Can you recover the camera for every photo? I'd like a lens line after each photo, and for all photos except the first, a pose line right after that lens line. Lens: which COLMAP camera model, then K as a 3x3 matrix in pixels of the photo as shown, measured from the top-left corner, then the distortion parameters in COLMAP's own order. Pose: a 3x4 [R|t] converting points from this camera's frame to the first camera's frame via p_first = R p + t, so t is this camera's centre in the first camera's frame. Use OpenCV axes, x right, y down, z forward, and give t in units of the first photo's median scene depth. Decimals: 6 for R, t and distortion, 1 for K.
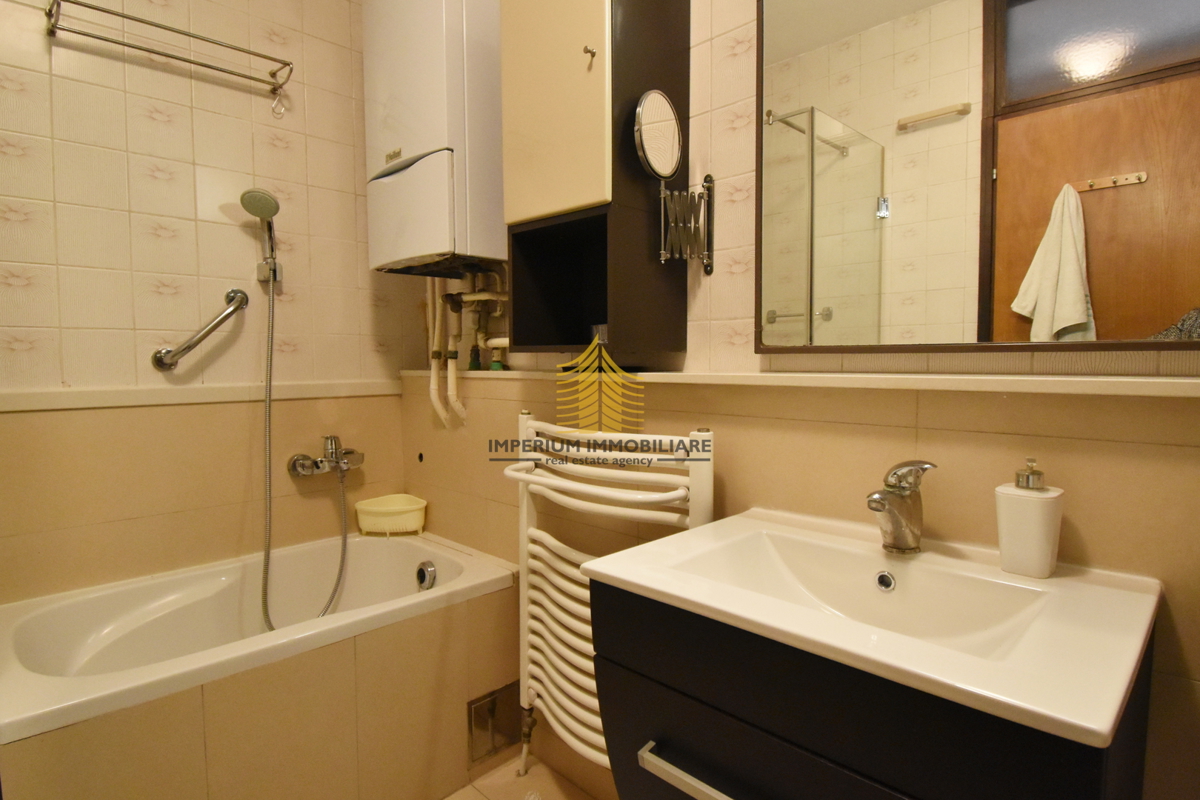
lens RADIAL K [[641.6, 0, 601.8], [0, 641.6, 395.4], [0, 0, 1]] dist [0.005620, -0.000069]
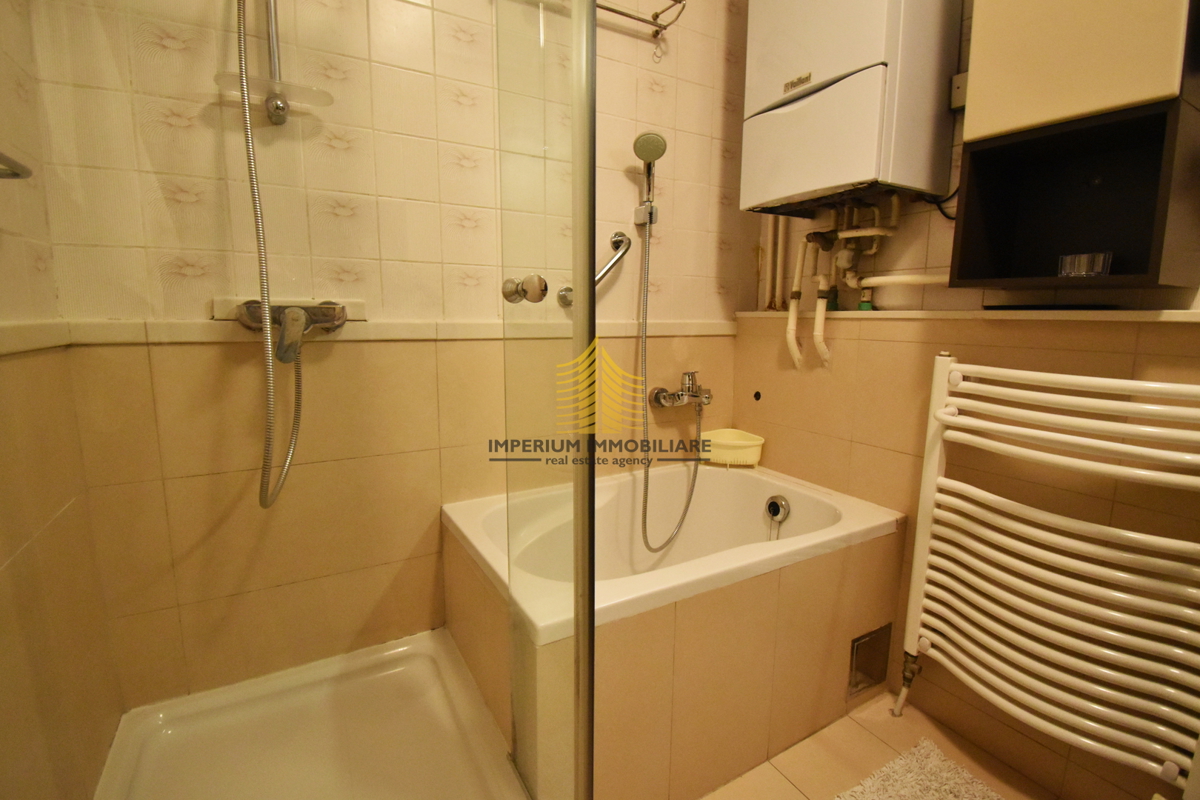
lens RADIAL K [[543.9, 0, 595.4], [0, 543.9, 394.8], [0, 0, 1]] dist [0.021398, -0.024778]
pose [[0.963398, 0.050046, -0.263363, -0.378273], [-0.025640, 0.995118, 0.095305, 0.021437], [0.266847, -0.085064, 0.959978, 0.096021]]
